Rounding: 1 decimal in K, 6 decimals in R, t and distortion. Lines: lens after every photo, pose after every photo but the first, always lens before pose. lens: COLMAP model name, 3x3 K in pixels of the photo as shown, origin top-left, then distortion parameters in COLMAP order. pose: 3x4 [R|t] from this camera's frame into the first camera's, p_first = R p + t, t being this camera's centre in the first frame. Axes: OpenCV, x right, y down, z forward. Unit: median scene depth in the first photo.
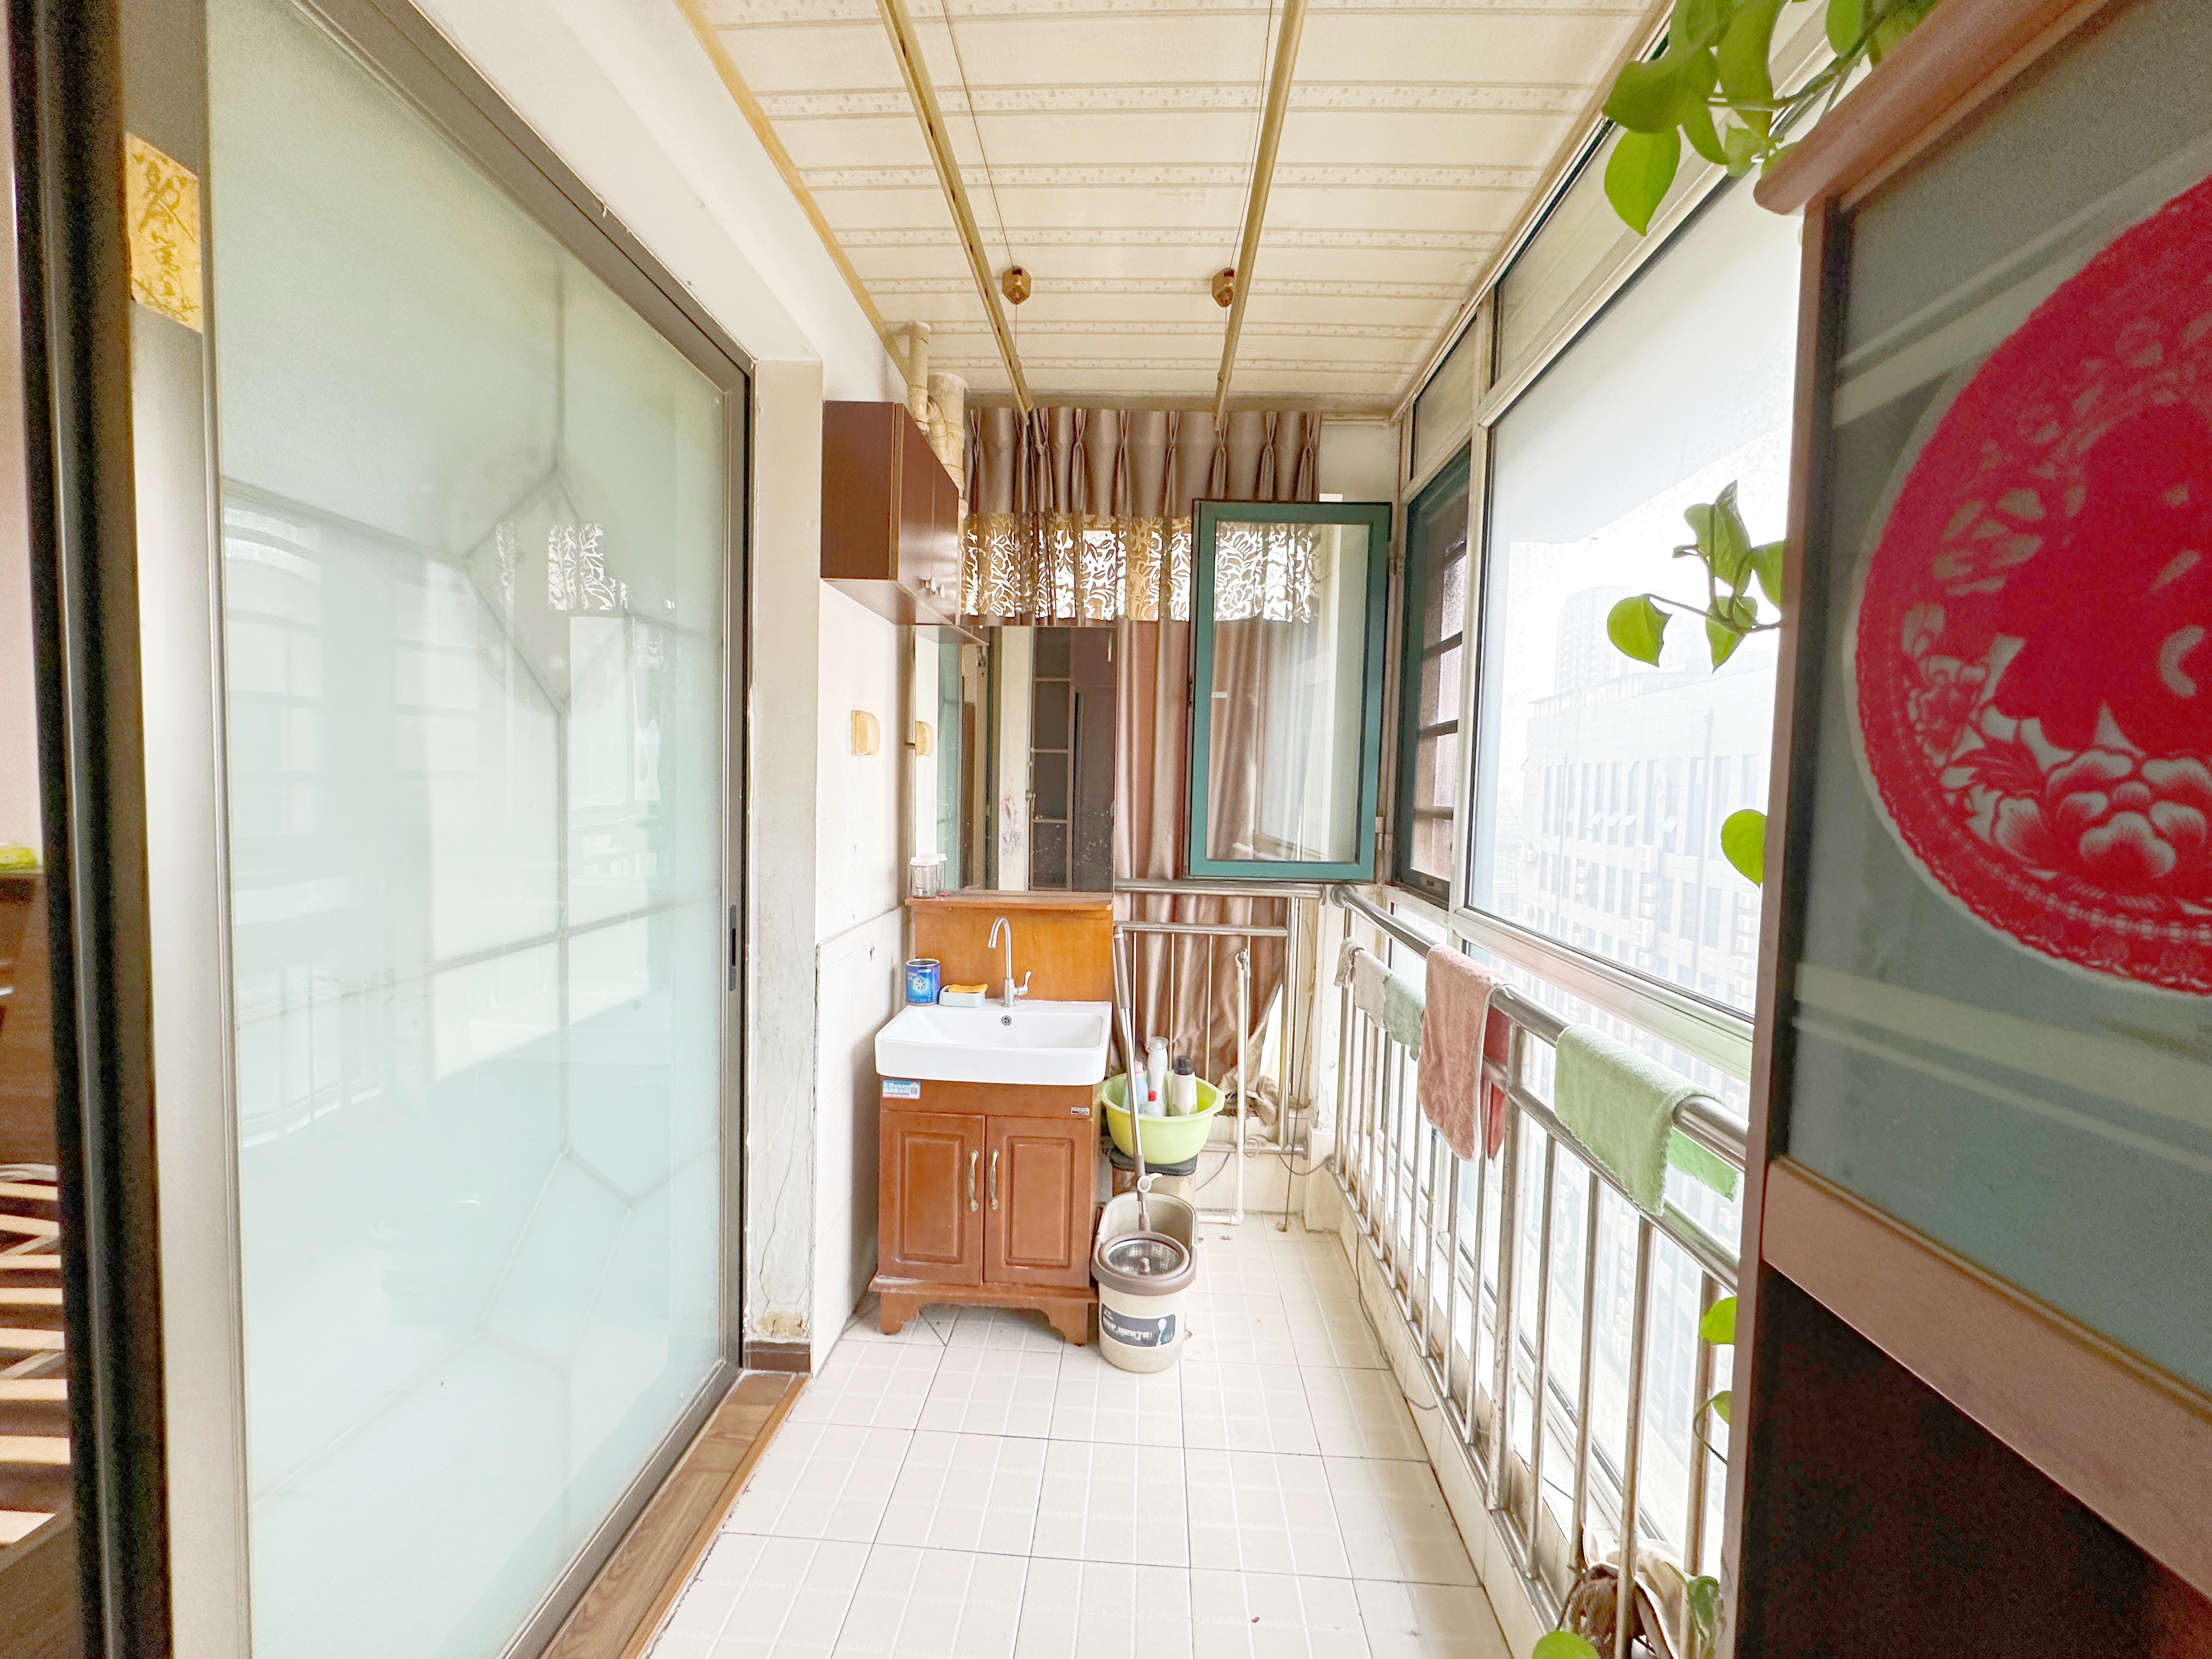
lens RADIAL K [[886.5, 0, 1110.1], [0, 886.5, 828.5], [0, 0, 1]] dist [-0.001435, -0.000163]
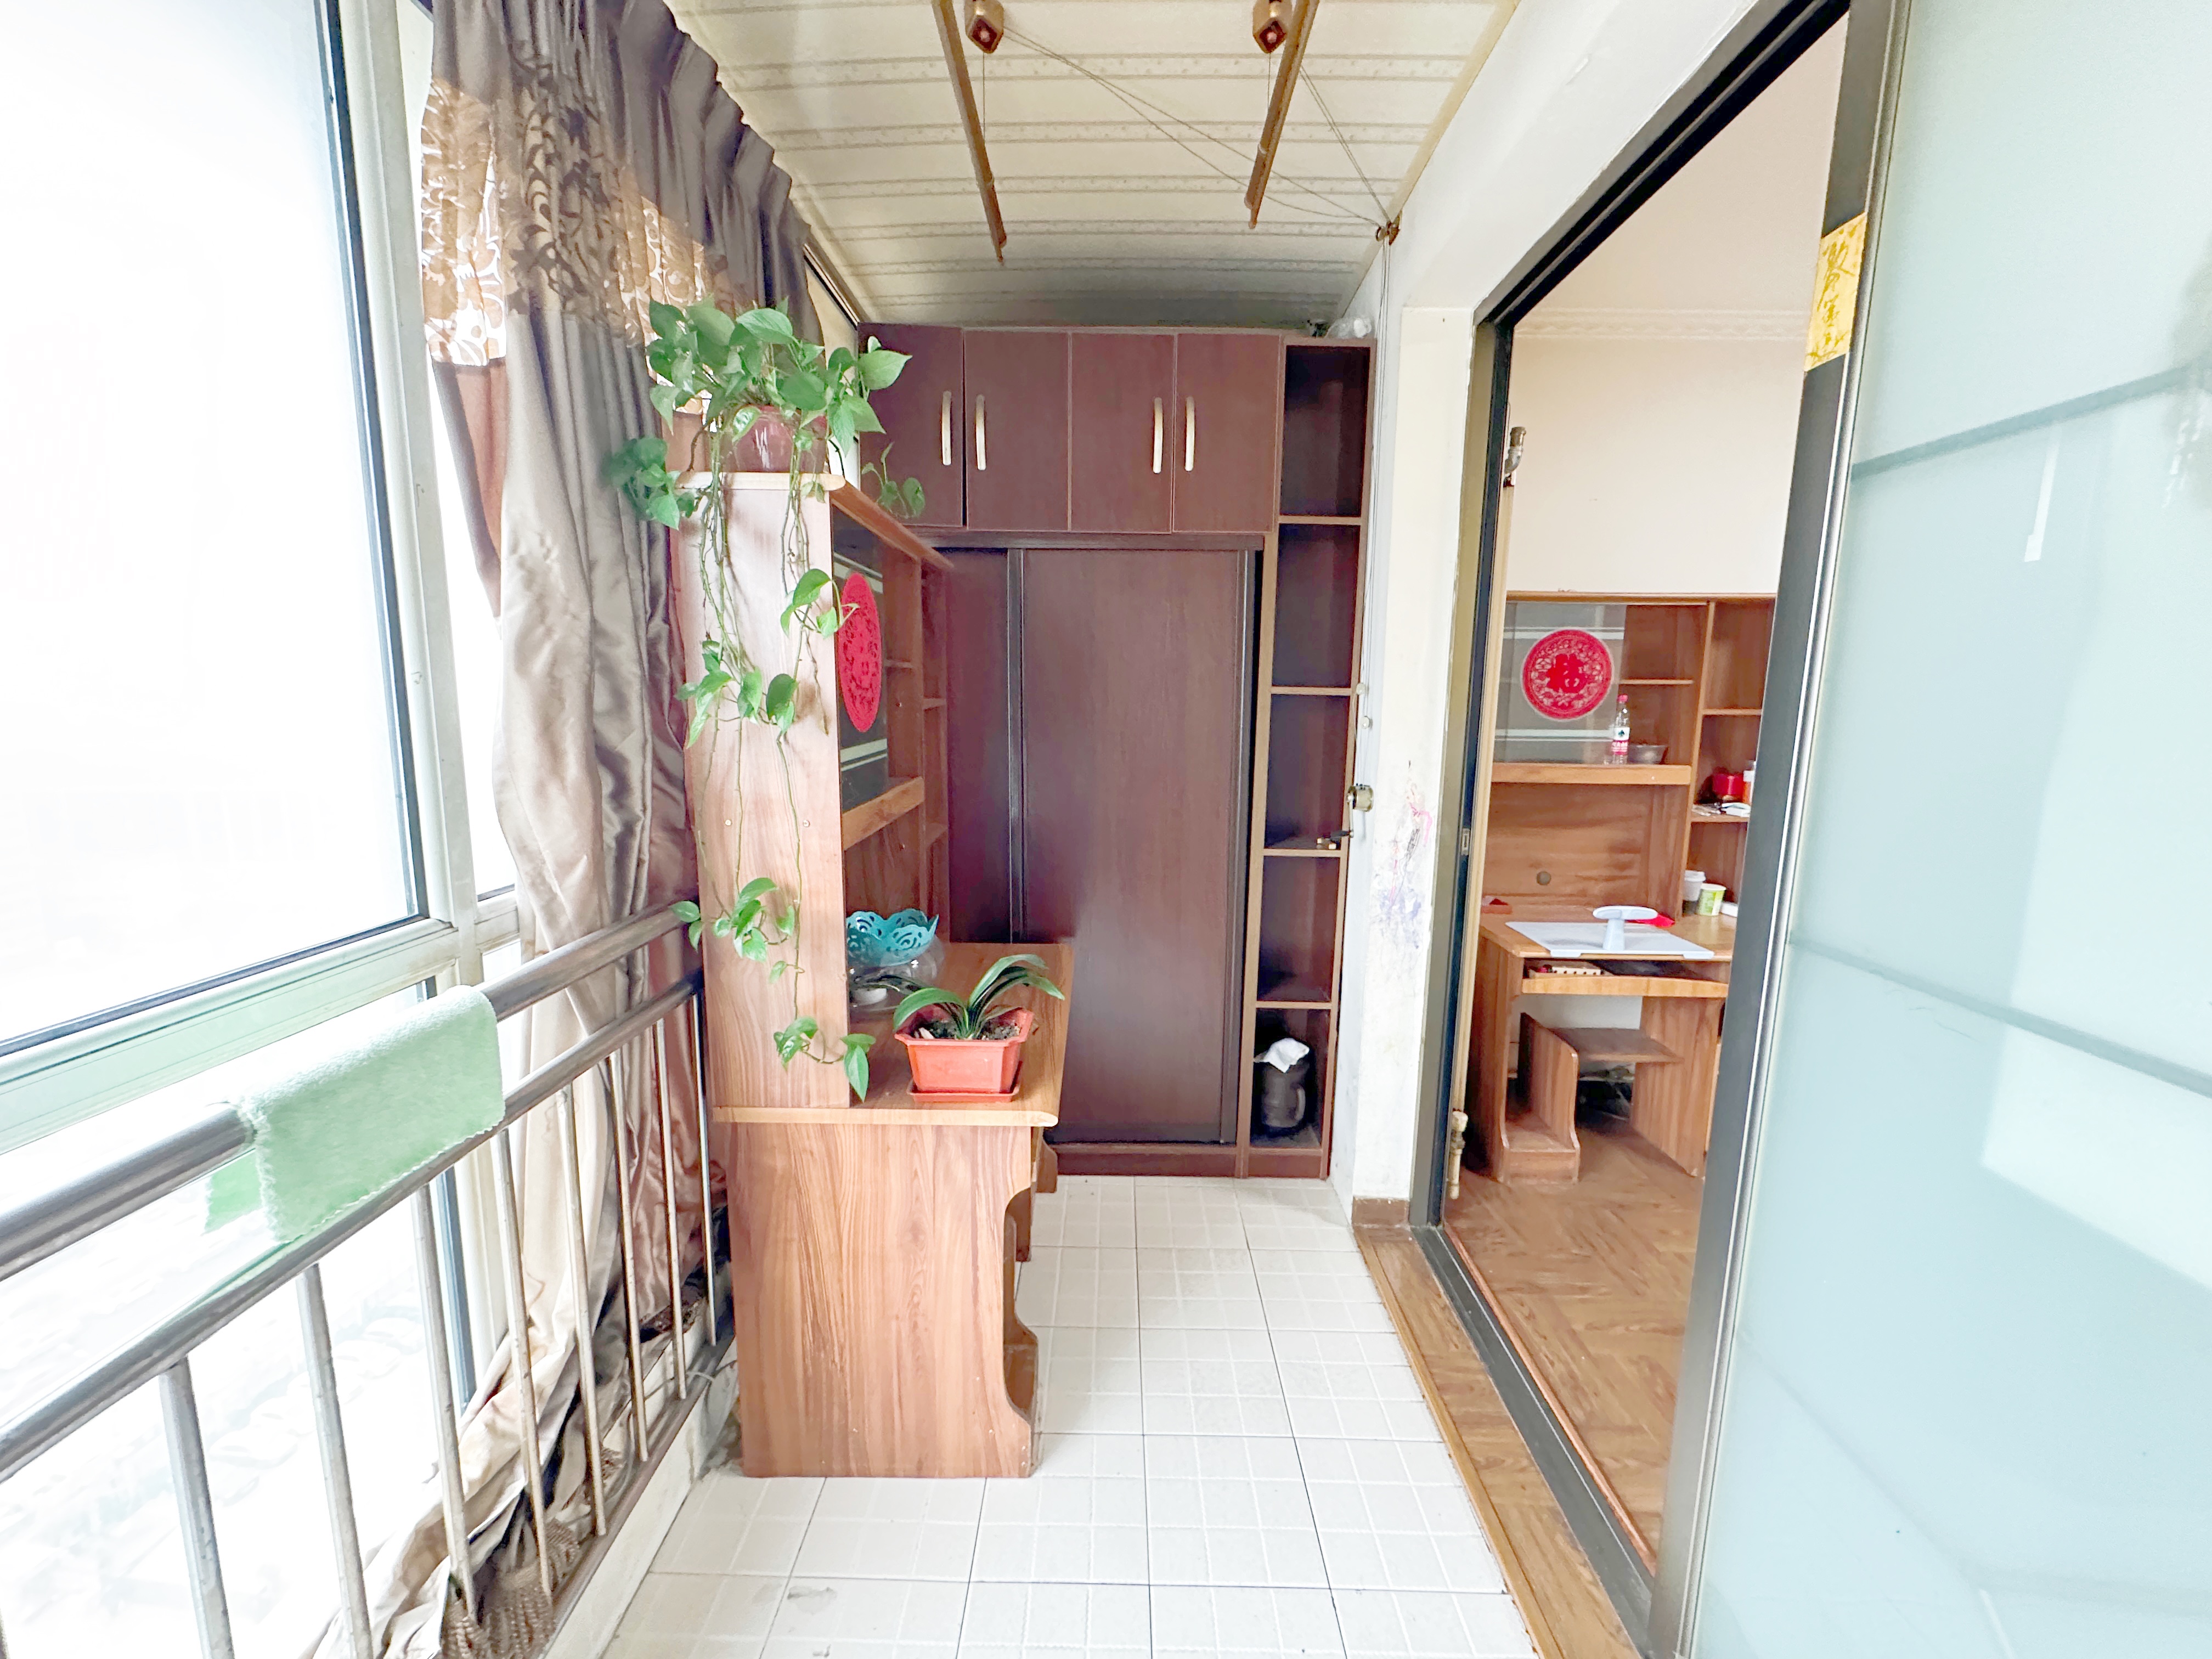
lens RADIAL K [[886.5, 0, 1103.9], [0, 886.5, 830.8], [0, 0, 1]] dist [-0.001435, -0.000163]
pose [[-0.998558, -0.038831, -0.037063, -0.022329], [-0.045515, 0.978520, 0.201063, -0.133761], [0.028459, 0.202460, -0.978877, 2.342062]]
